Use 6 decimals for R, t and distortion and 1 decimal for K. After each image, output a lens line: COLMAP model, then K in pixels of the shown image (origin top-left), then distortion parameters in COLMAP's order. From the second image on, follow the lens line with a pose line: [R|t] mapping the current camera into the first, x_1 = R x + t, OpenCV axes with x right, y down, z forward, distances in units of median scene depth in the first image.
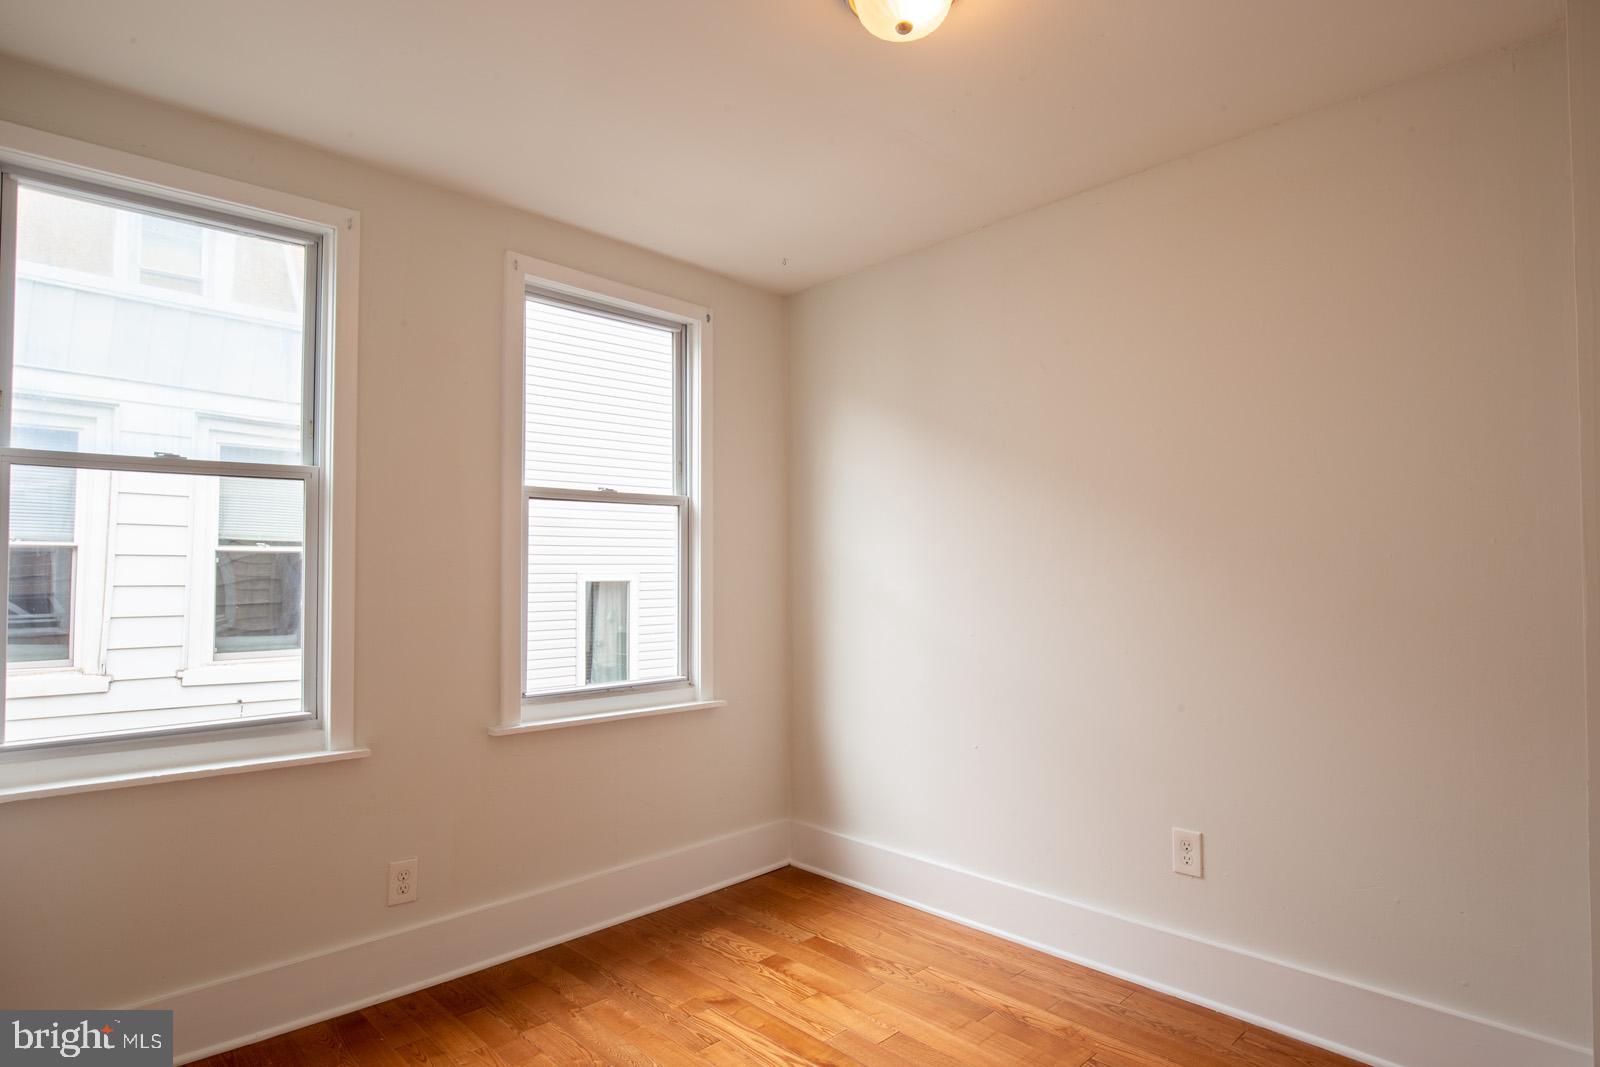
lens RADIAL K [[861.3, 0, 808.5], [0, 861.3, 532.8], [0, 0, 1]] dist [-0.022125, 0.000334]
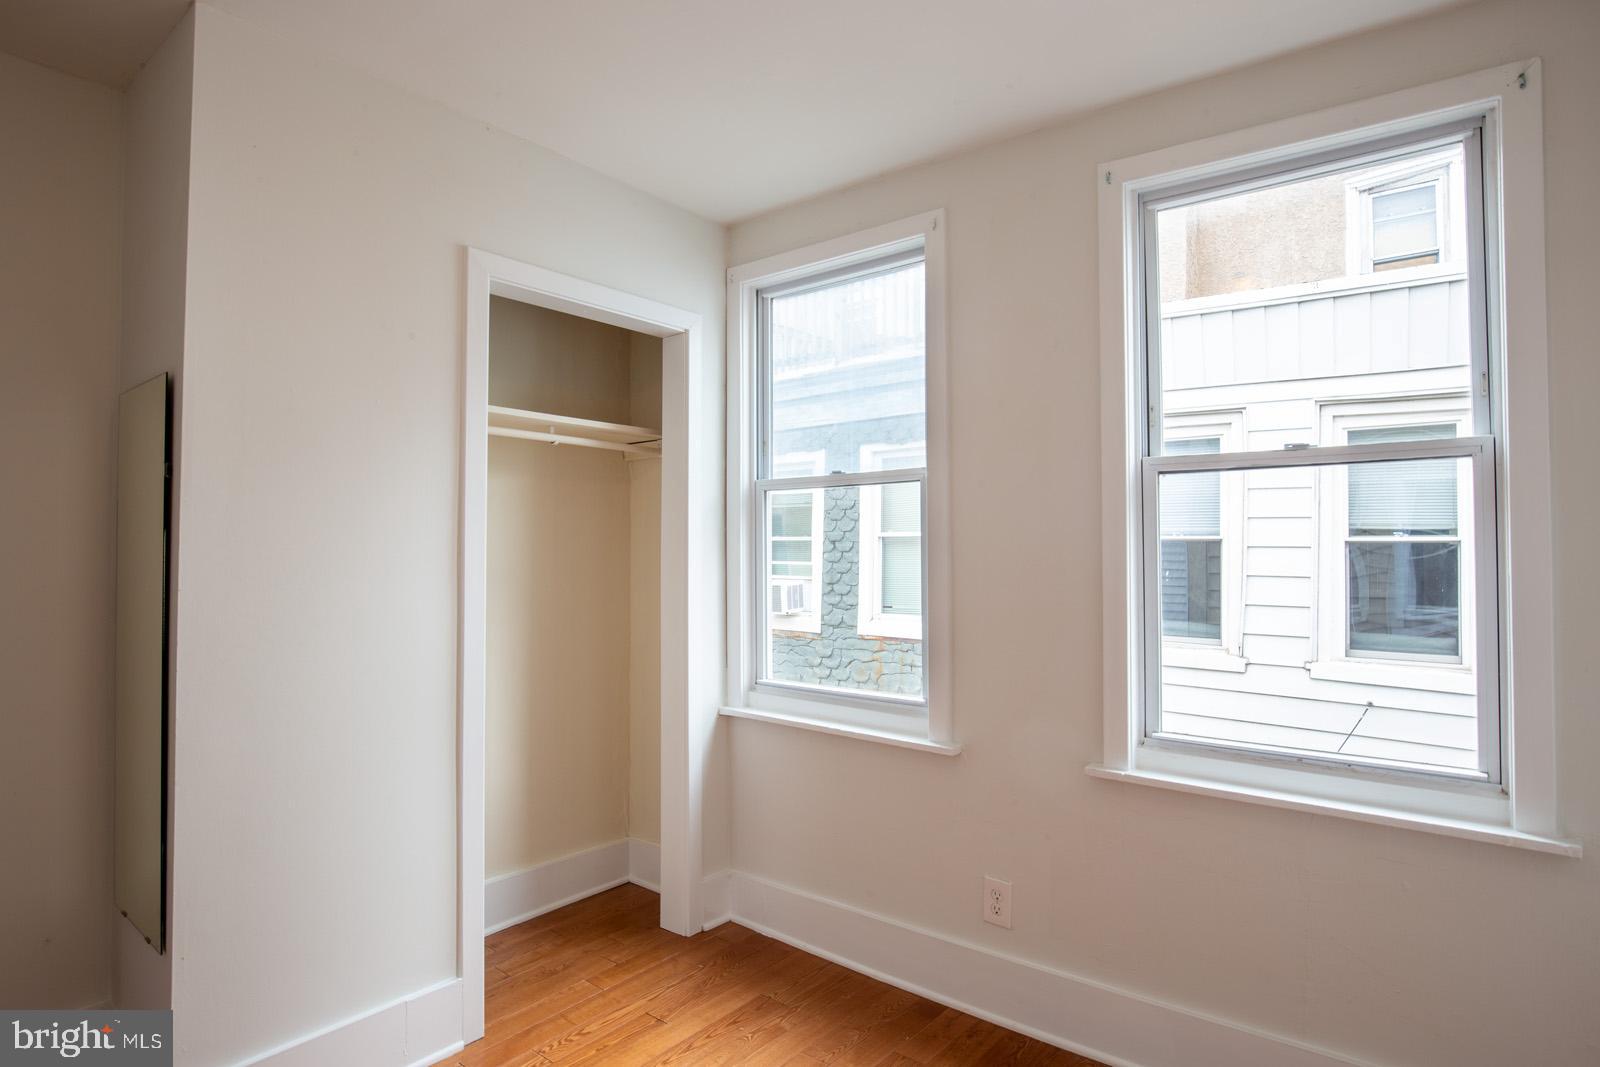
lens RADIAL K [[861.3, 0, 808.5], [0, 861.3, 532.8], [0, 0, 1]] dist [-0.022125, 0.000334]
pose [[0.120905, -0.020318, -0.992456, 0.195138], [0.034731, 0.999265, -0.016226, 0.006641], [0.992056, -0.032507, 0.121522, 0.311768]]
